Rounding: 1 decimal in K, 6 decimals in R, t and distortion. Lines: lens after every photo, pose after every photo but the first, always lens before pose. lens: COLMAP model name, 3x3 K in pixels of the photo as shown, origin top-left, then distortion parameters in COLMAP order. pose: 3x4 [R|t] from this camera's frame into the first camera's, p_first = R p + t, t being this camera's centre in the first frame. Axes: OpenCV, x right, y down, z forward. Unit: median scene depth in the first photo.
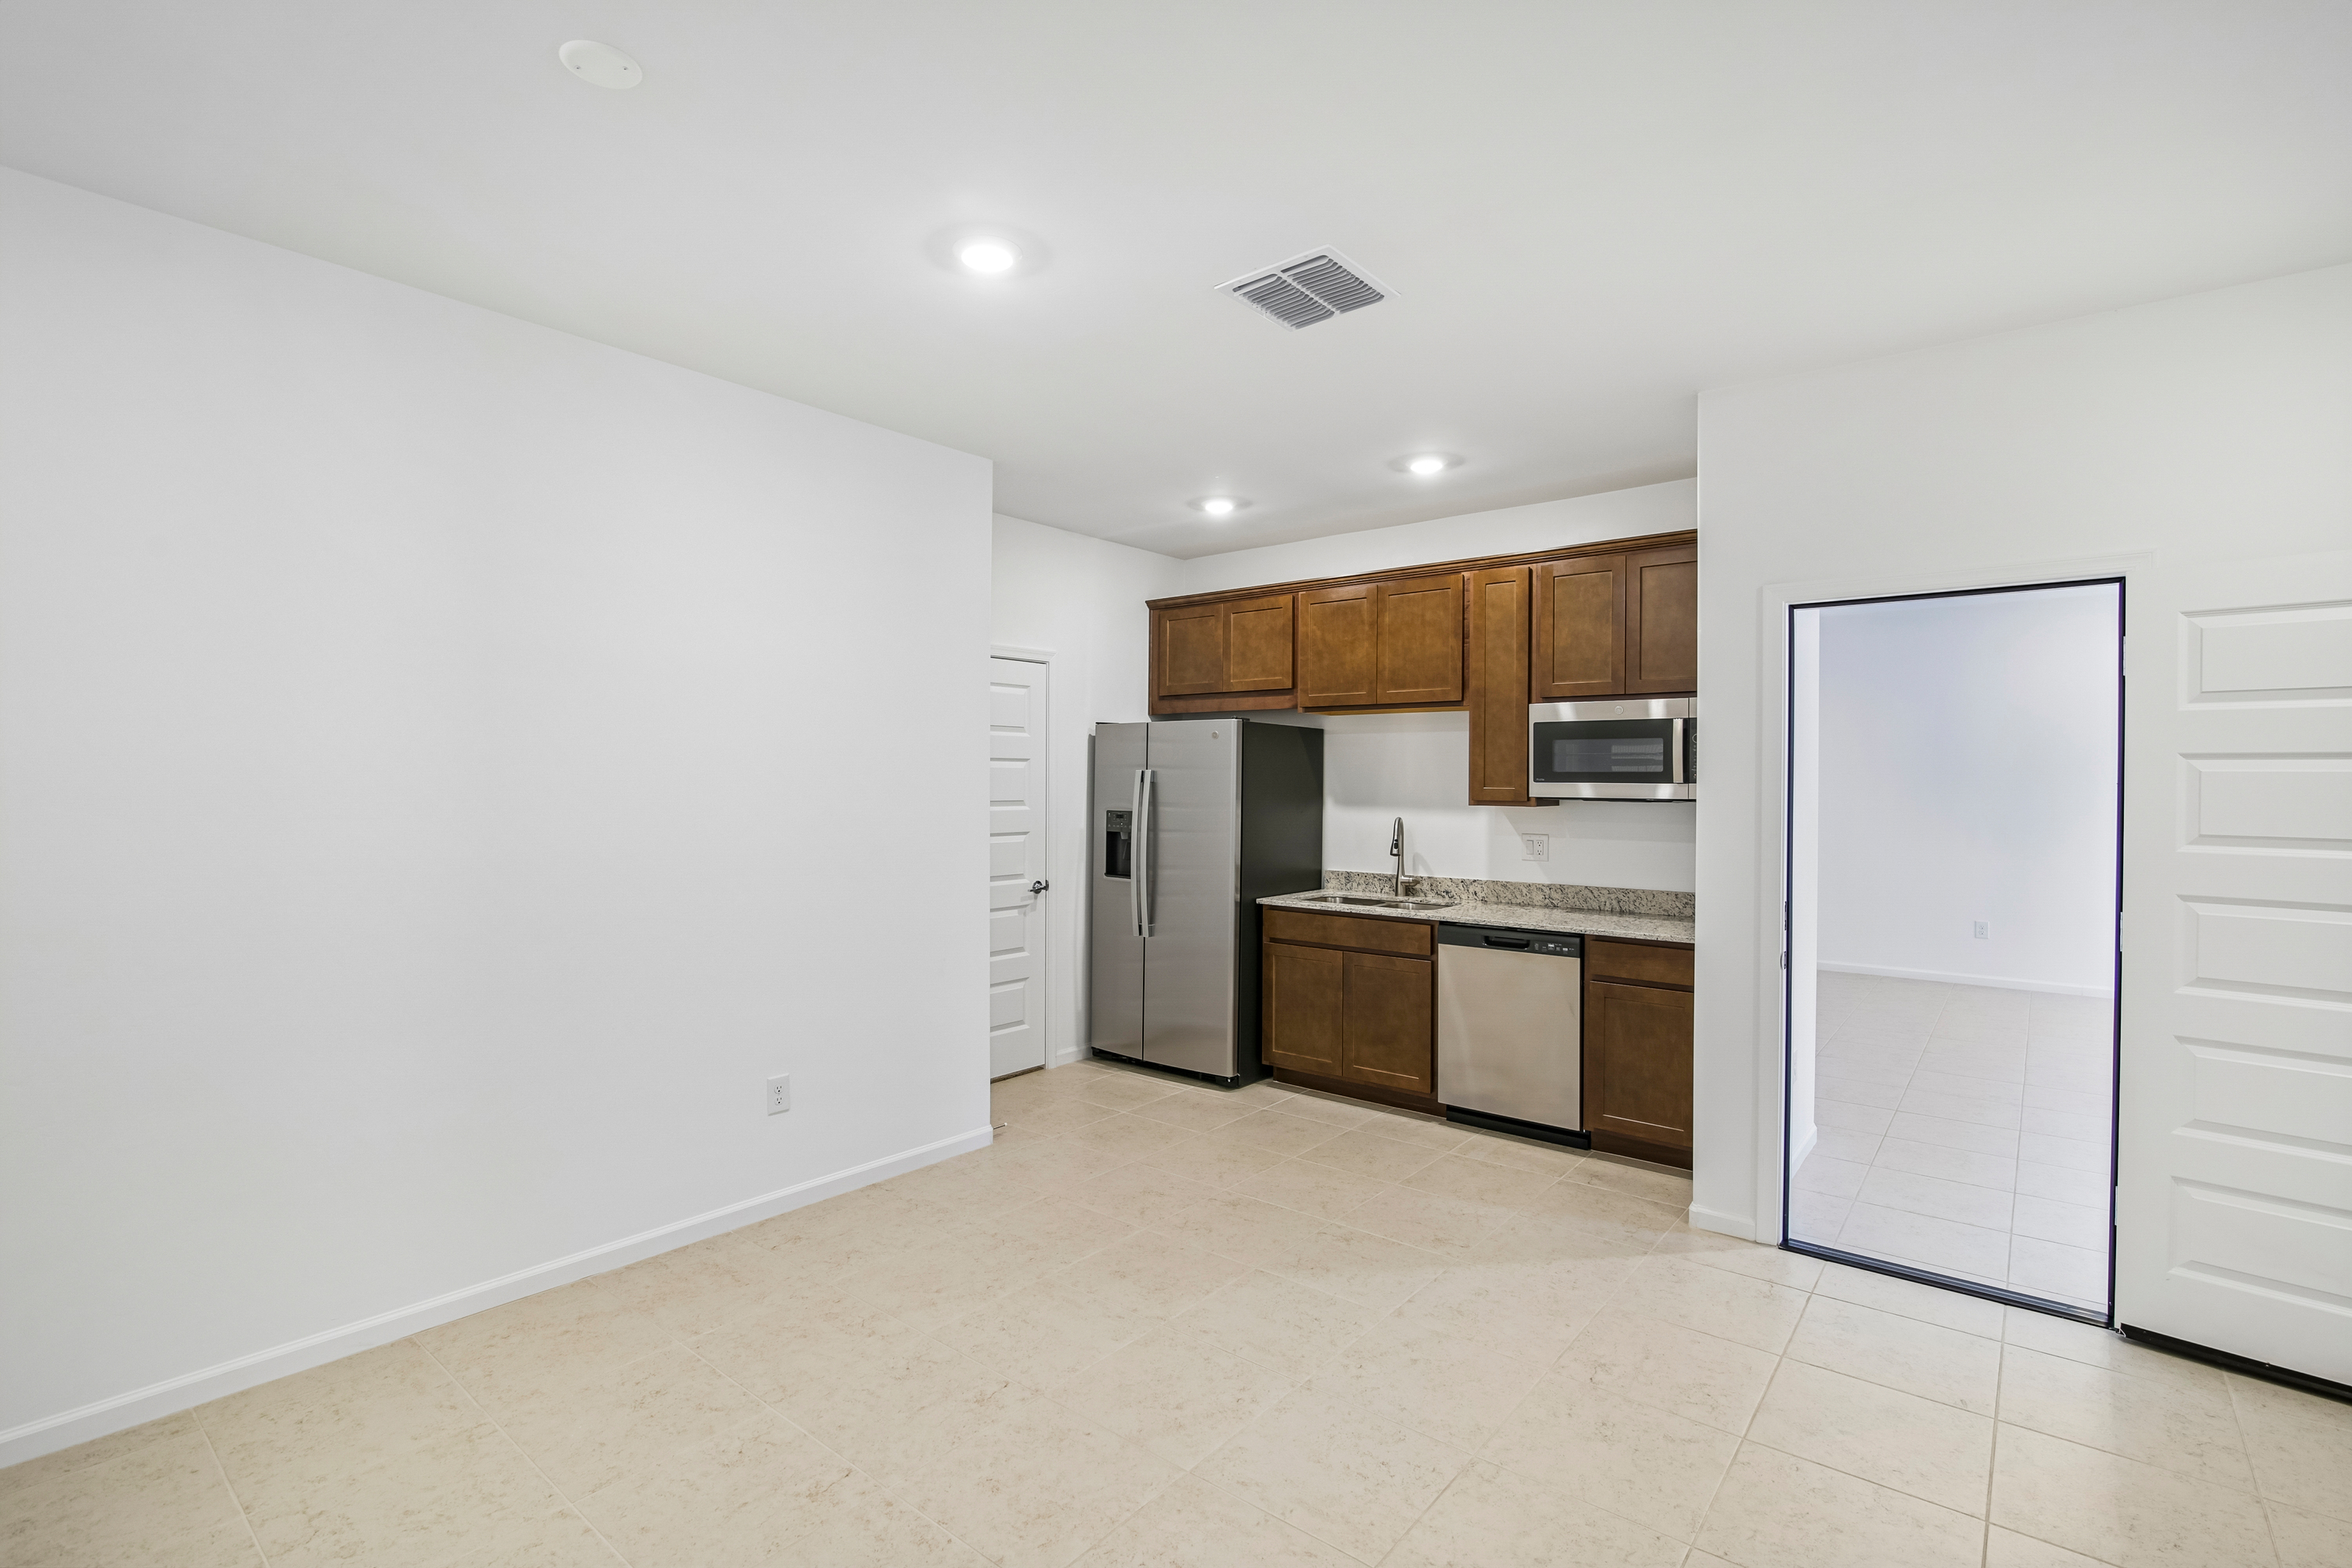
lens RADIAL K [[1079.7, 0, 1149.3], [0, 1079.7, 788.8], [0, 0, 1]] dist [-0.019750, 0.000244]
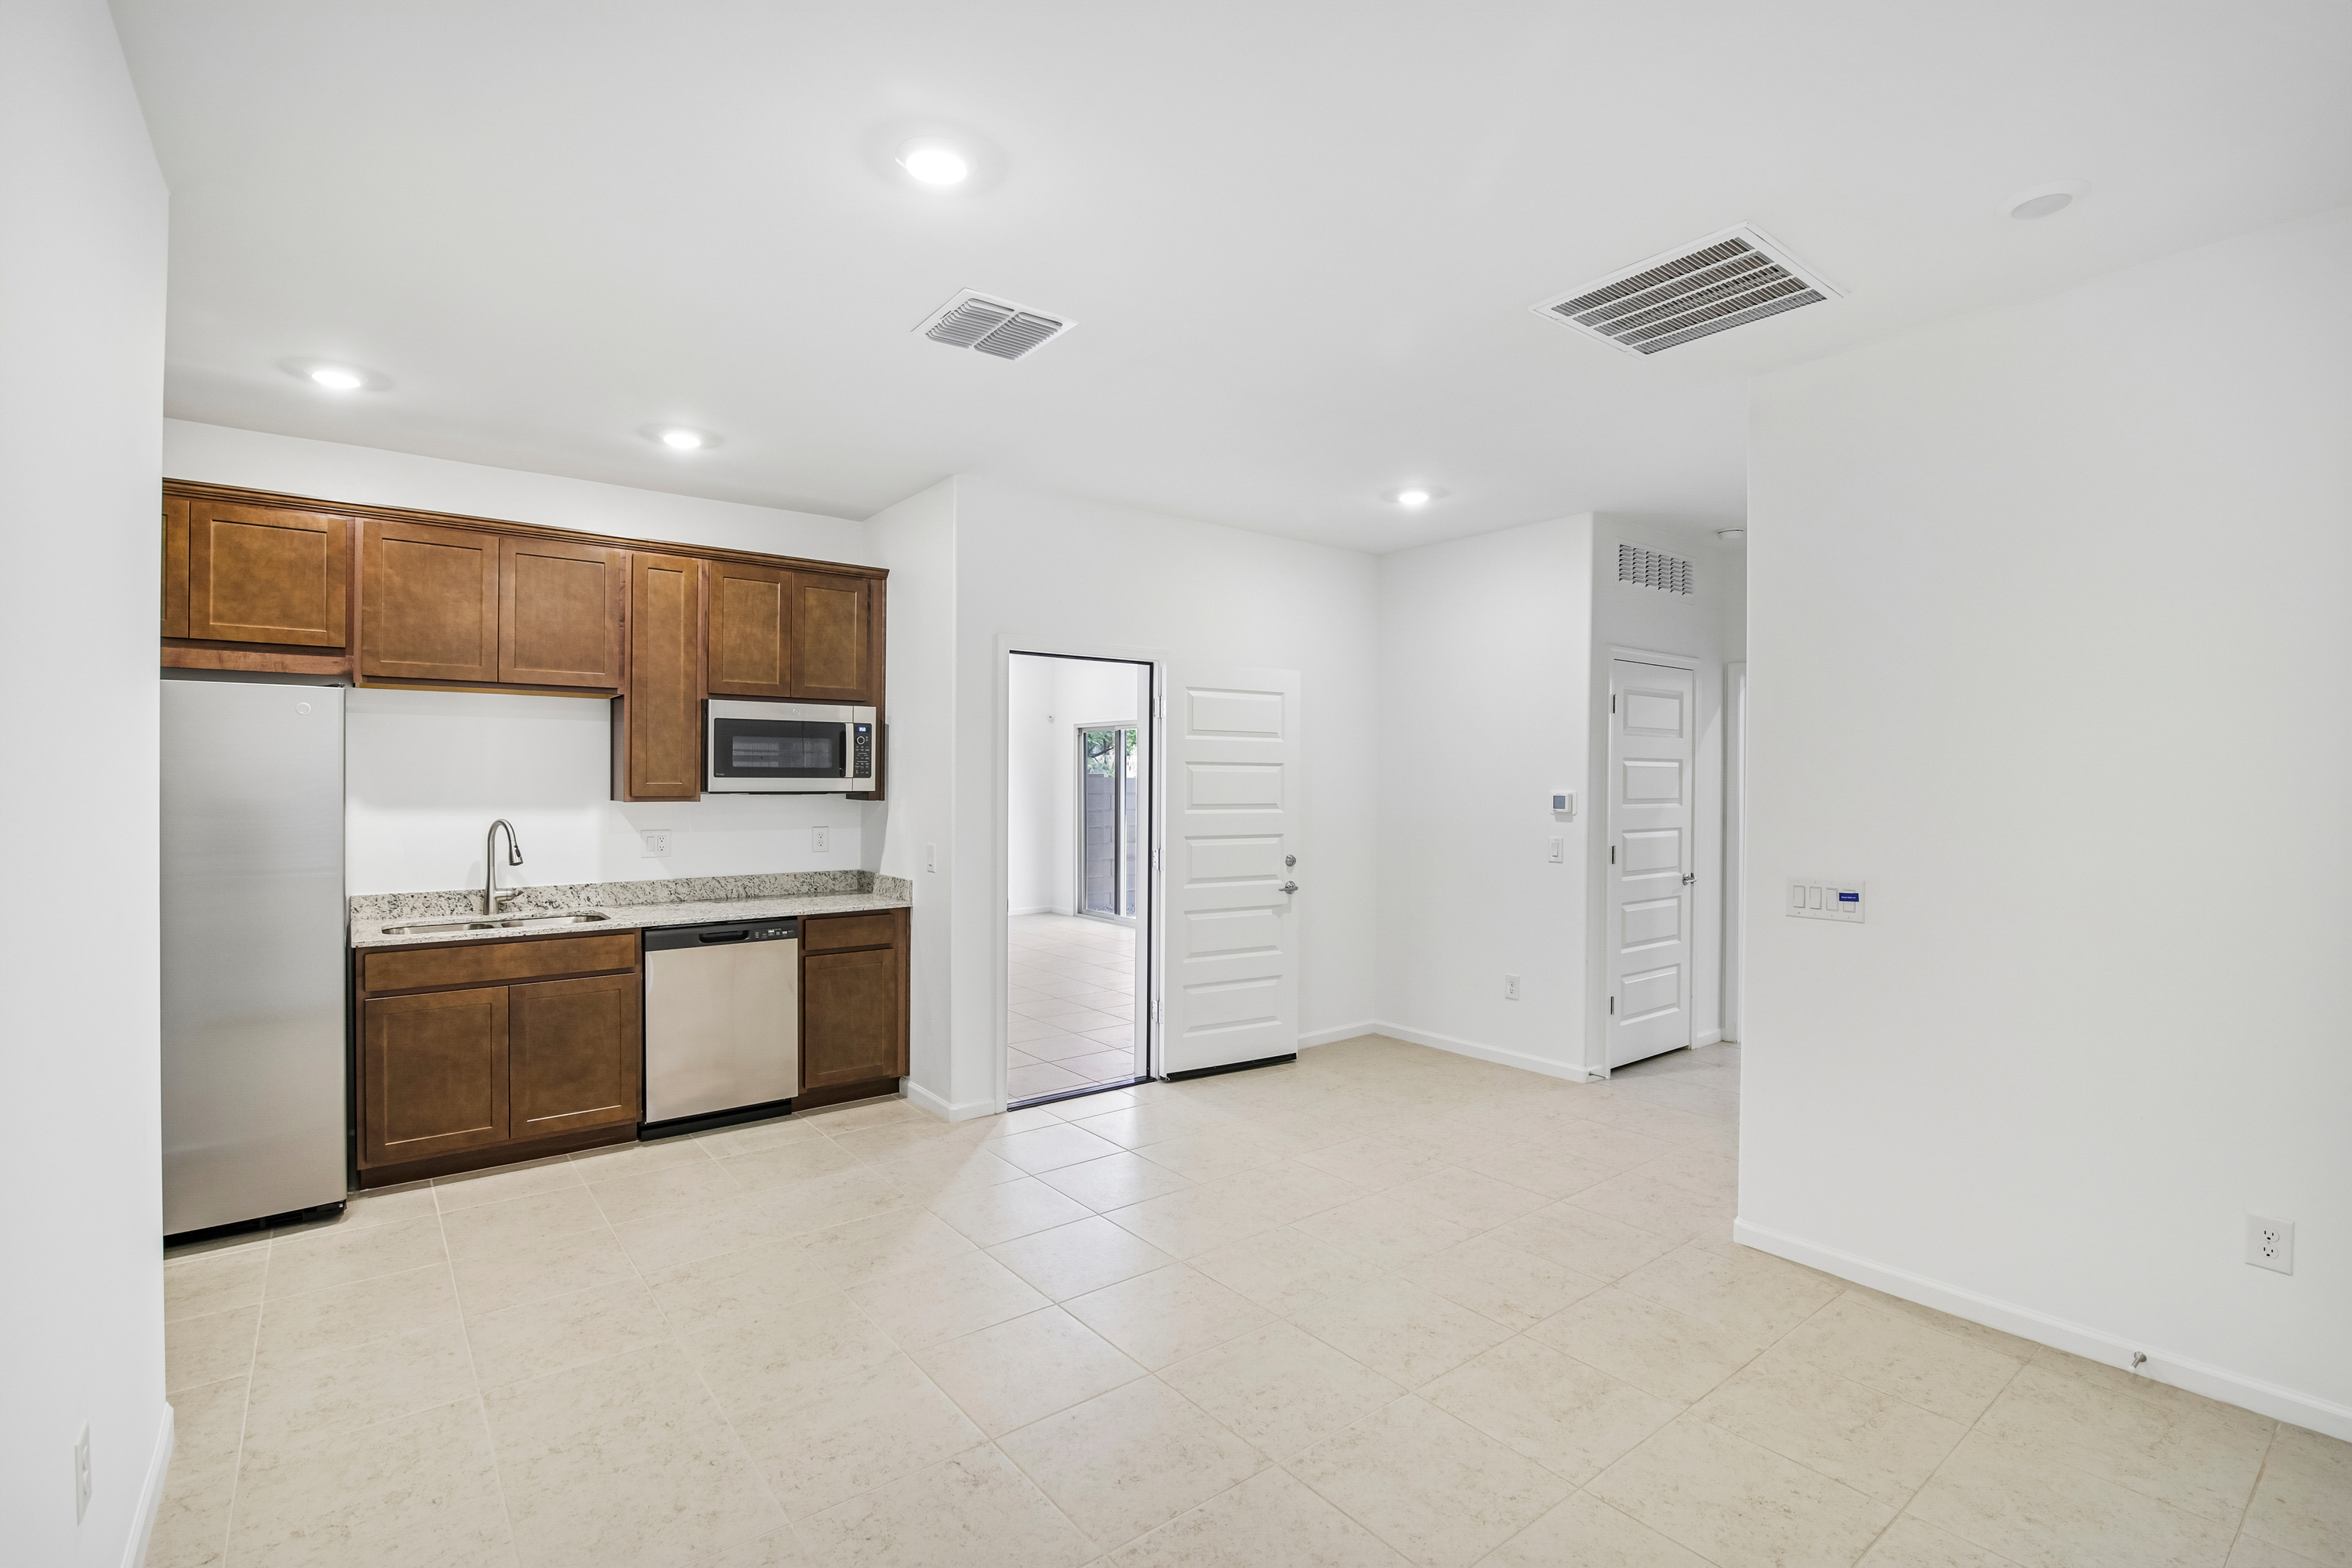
lens RADIAL K [[1079.7, 0, 1185.9], [0, 1079.7, 786.7], [0, 0, 1]] dist [-0.019750, 0.000244]
pose [[0.200860, -0.011424, 0.979553, -0.521178], [0.005878, 0.999928, 0.010456, -0.004675], [-0.979602, 0.003657, 0.200913, 0.348023]]
